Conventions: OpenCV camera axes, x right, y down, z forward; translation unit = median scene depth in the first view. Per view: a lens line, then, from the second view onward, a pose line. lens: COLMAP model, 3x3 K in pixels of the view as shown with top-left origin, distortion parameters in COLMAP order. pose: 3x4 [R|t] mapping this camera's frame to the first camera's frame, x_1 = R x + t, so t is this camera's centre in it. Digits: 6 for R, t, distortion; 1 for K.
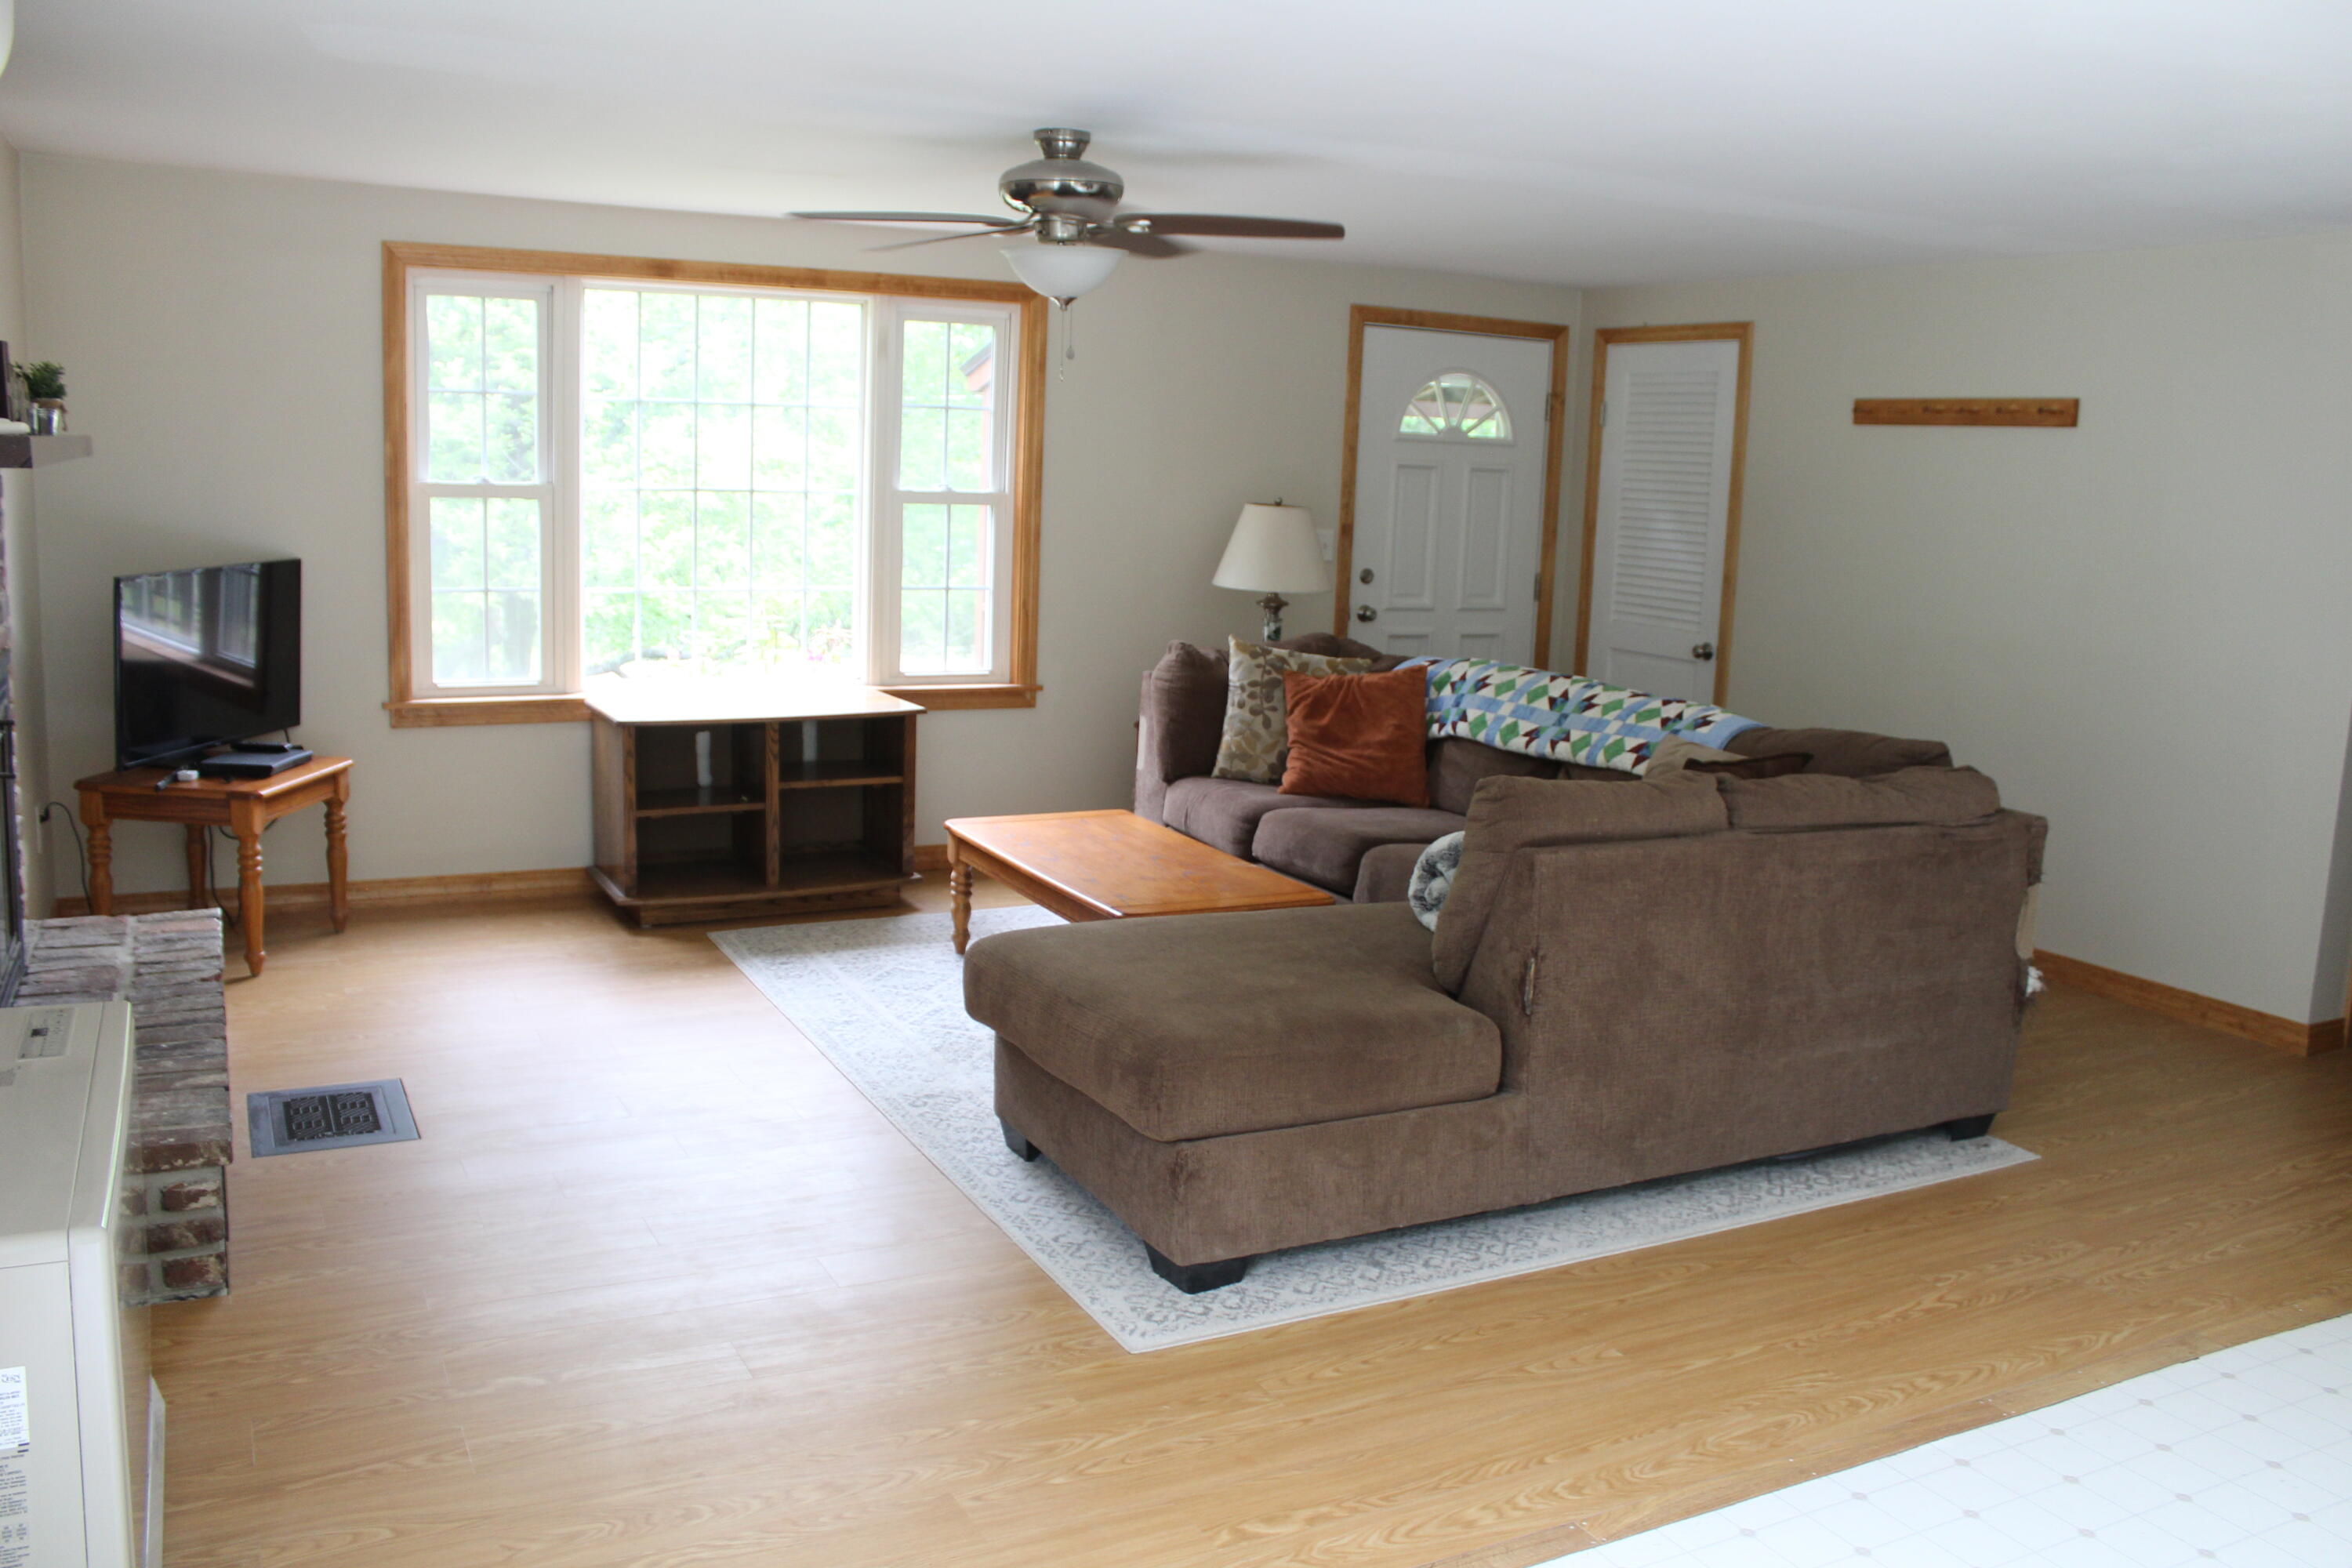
lens RADIAL K [[1942.8, 0, 1176.0], [0, 1942.8, 784.0], [0, 0, 1]] dist [-0.167518, 0.150383]
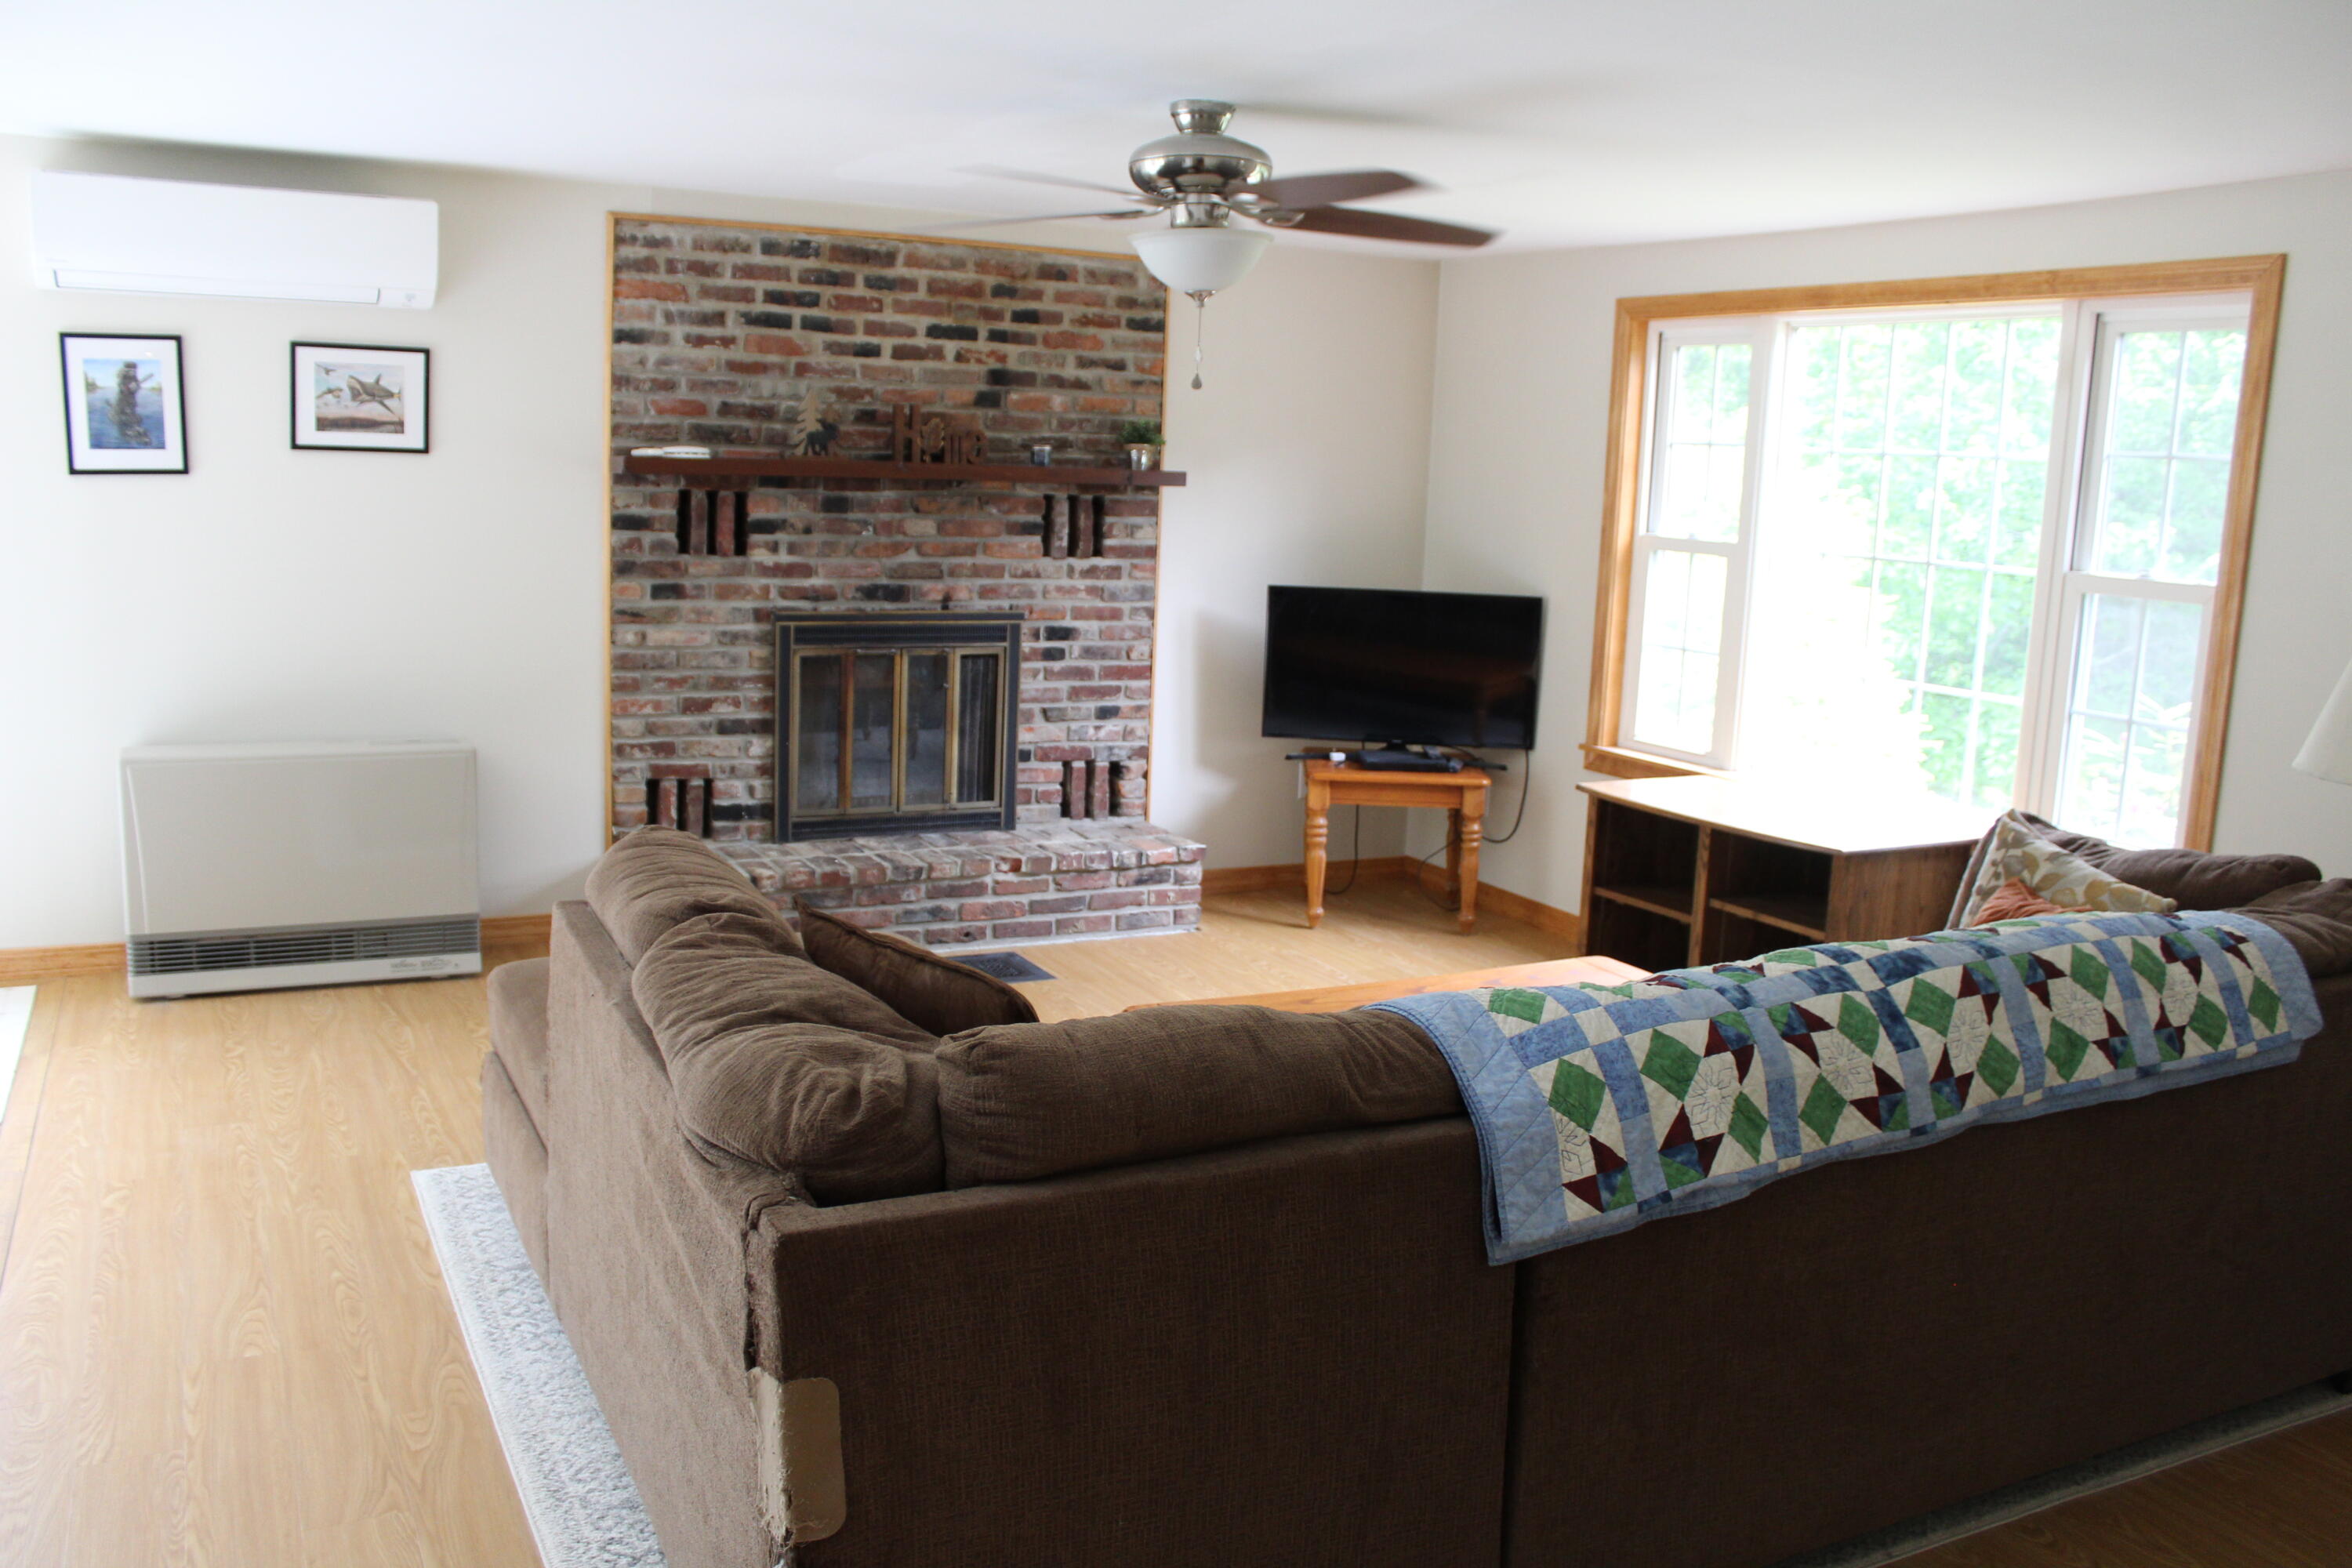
lens RADIAL K [[1942.8, 0, 1176.0], [0, 1942.8, 784.0], [0, 0, 1]] dist [-0.167518, 0.150383]
pose [[0.001431, 0.131953, -0.991255, 0.640435], [-0.202851, 0.970686, 0.128922, -0.114211], [0.979209, 0.200892, 0.028156, 0.773402]]
